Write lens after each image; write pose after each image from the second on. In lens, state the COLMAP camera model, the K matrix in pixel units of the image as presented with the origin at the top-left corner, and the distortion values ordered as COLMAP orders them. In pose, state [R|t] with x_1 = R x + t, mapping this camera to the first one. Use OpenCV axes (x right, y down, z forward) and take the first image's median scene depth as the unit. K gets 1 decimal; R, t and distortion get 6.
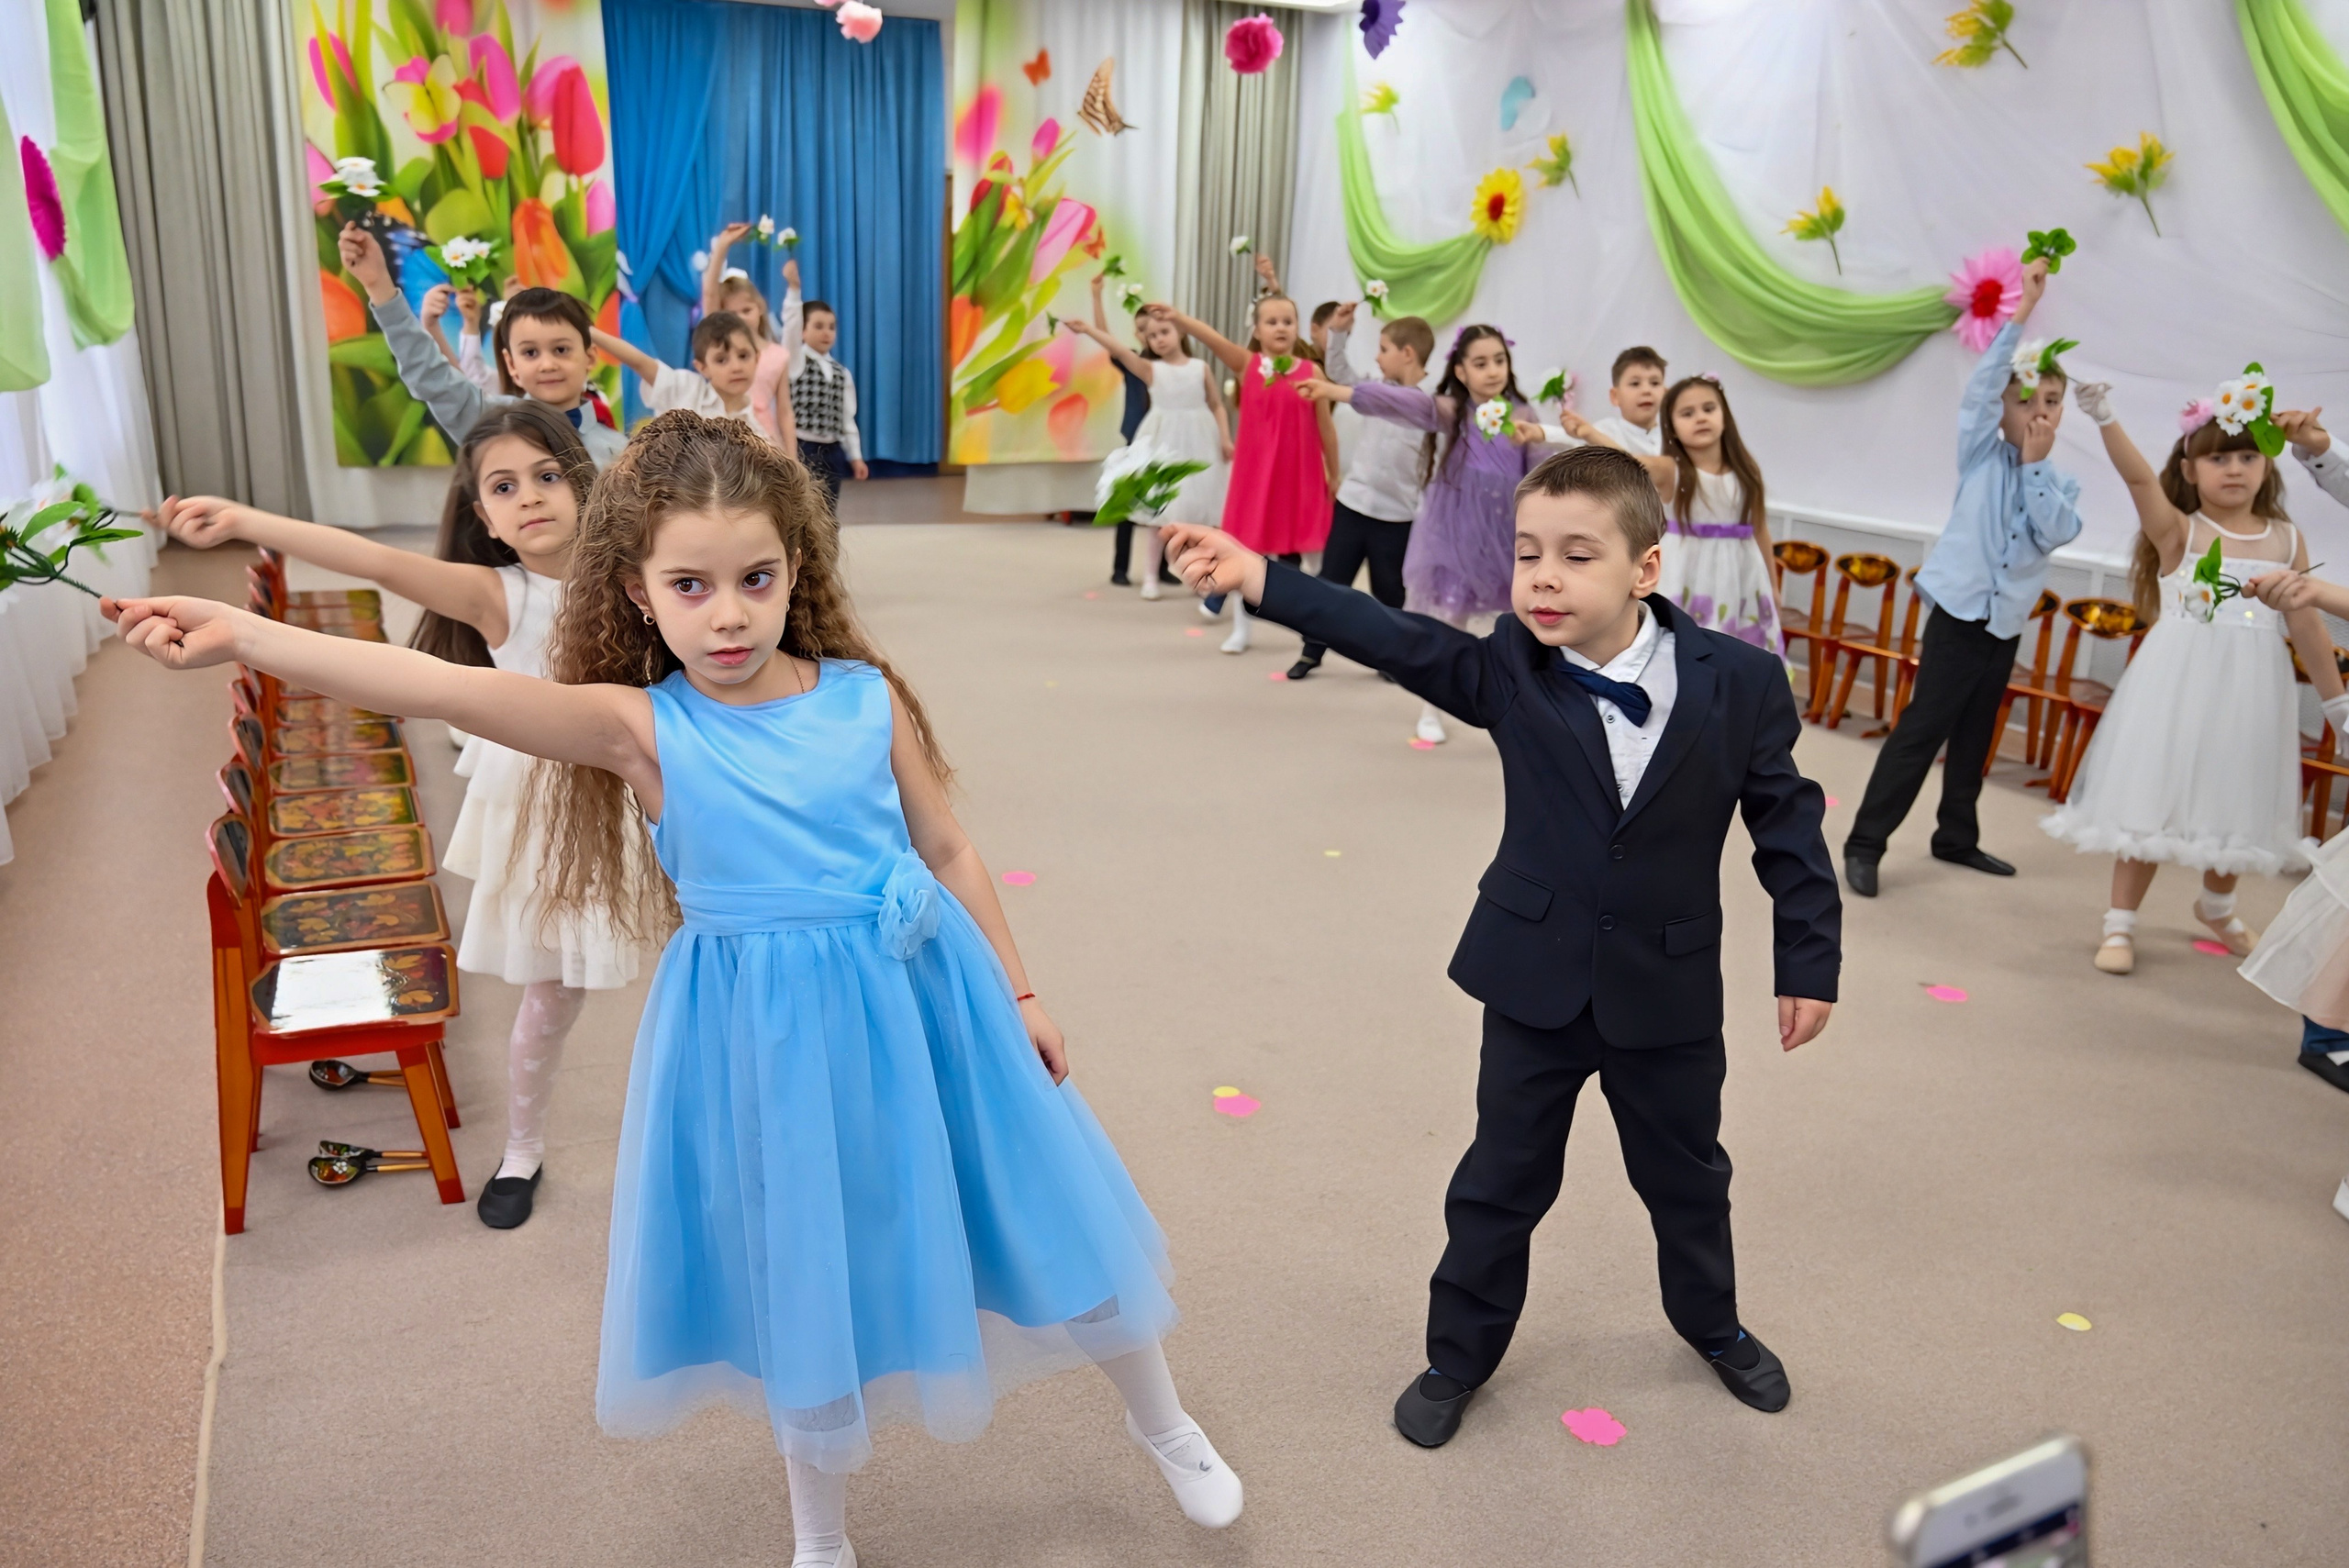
lens RADIAL K [[1791.3, 0, 1182.1], [0, 1791.3, 776.2], [0, 0, 1]] dist [0.002989, -0.009854]
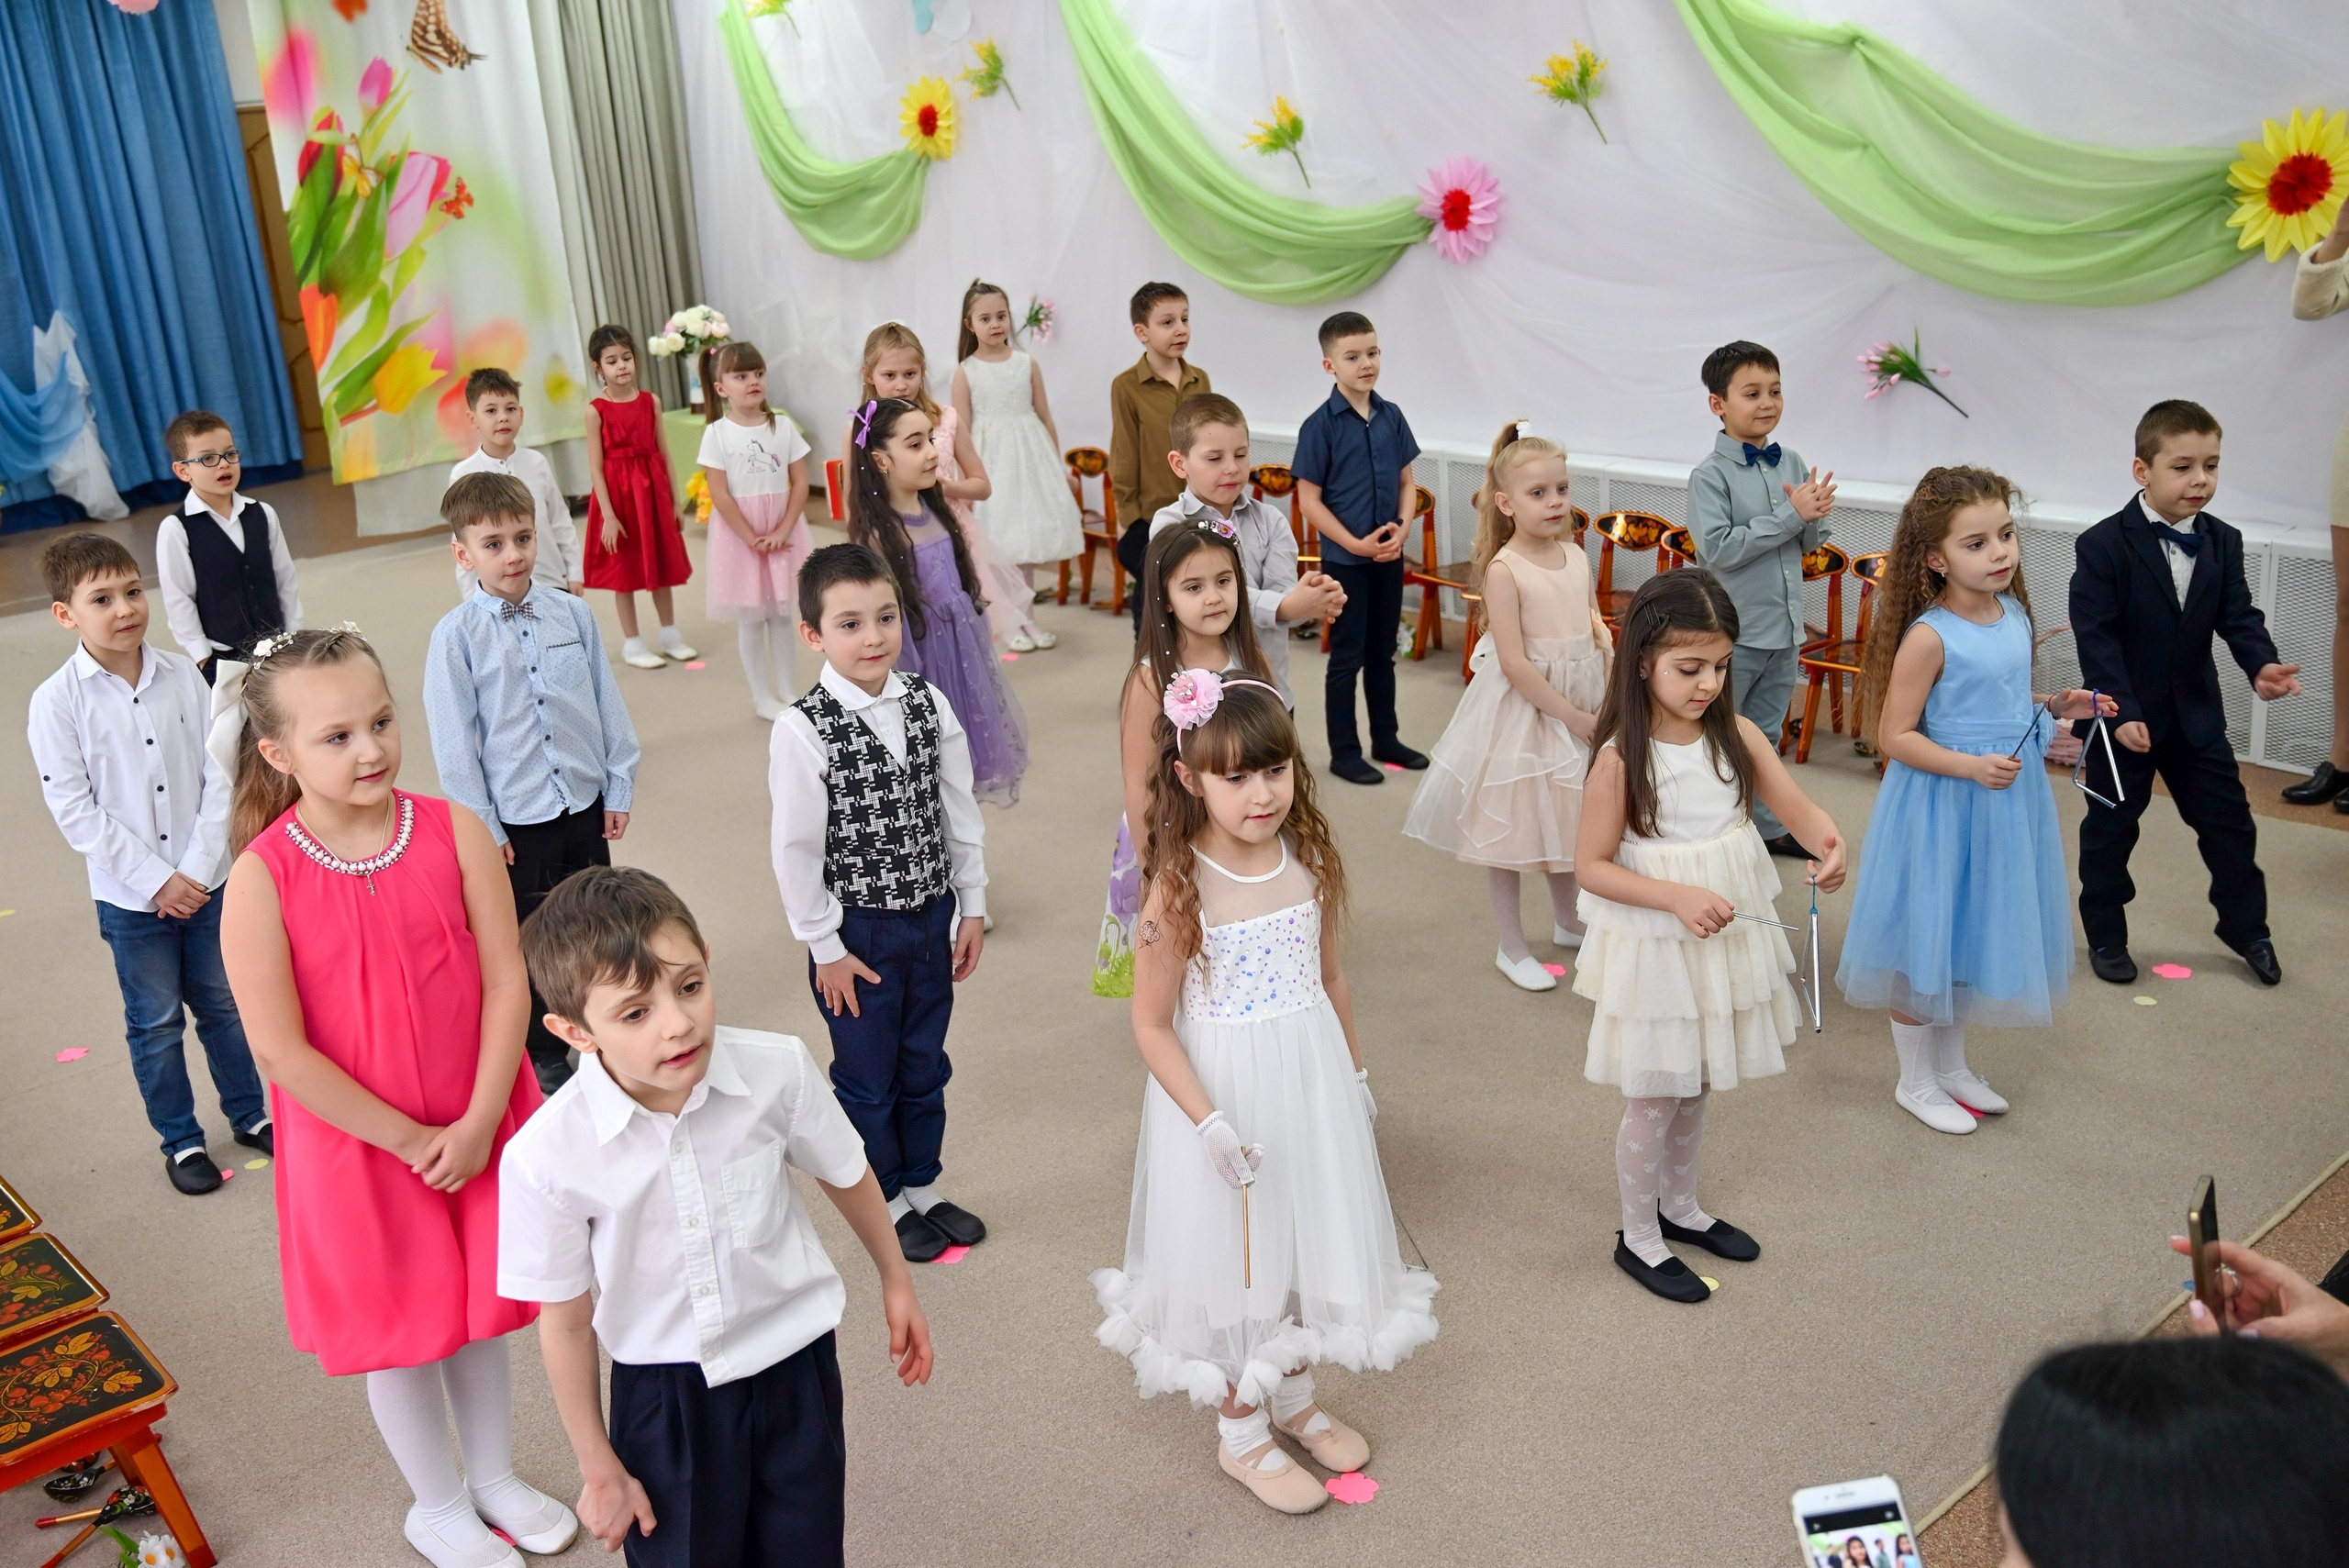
lens RADIAL K [[2145.2, 0, 1171.9], [0, 2145.2, 777.8], [0, 0, 1]] dist [-0.000420, 0.000663]
pose [[0.950819, -0.187020, 0.246915, -0.035931], [0.174008, 0.981982, 0.073713, -0.054461], [-0.256252, -0.027123, 0.966229, -0.078722]]
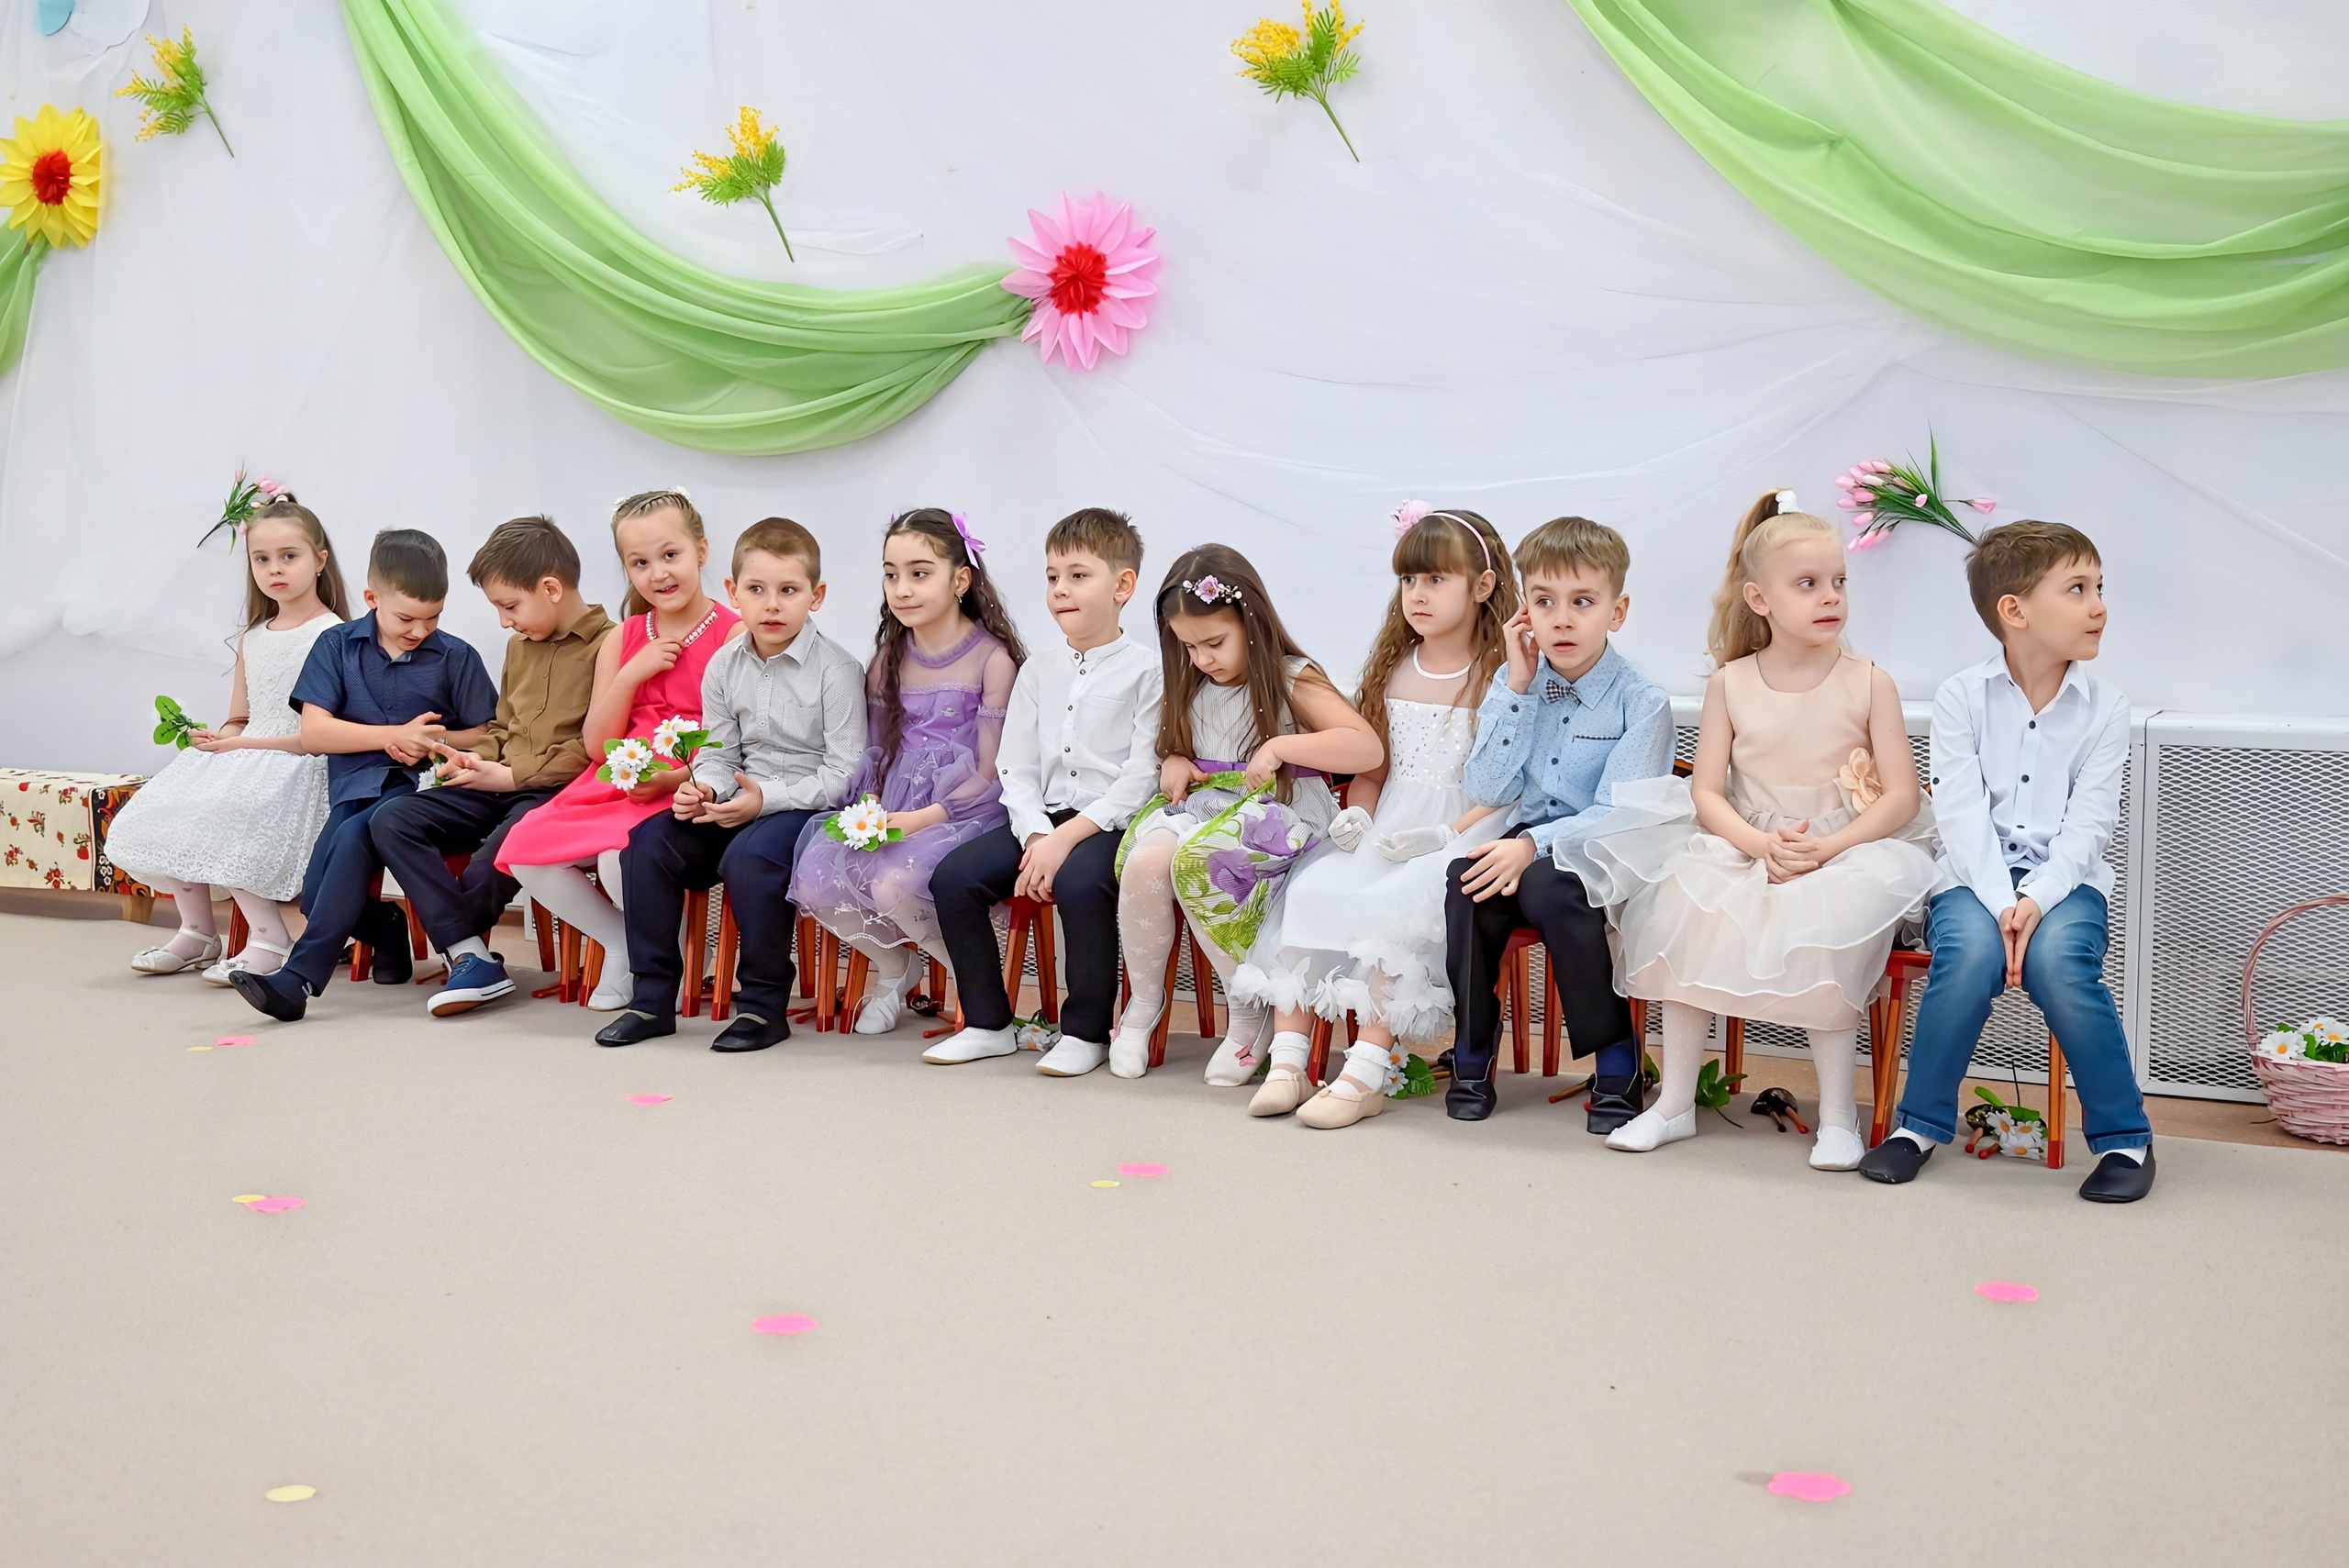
lens RADIAL K [[2805.6, 0, 1190.2], [0, 2805.6, 790.0], [0, 0, 1]] dist [0.003819, 0.002118]
pose [[0.808512, -0.088101, 0.581847, -0.046191], [0.179723, 0.978458, -0.101582, -0.005071], [-0.560364, 0.186701, 0.806930, 0.205842]]
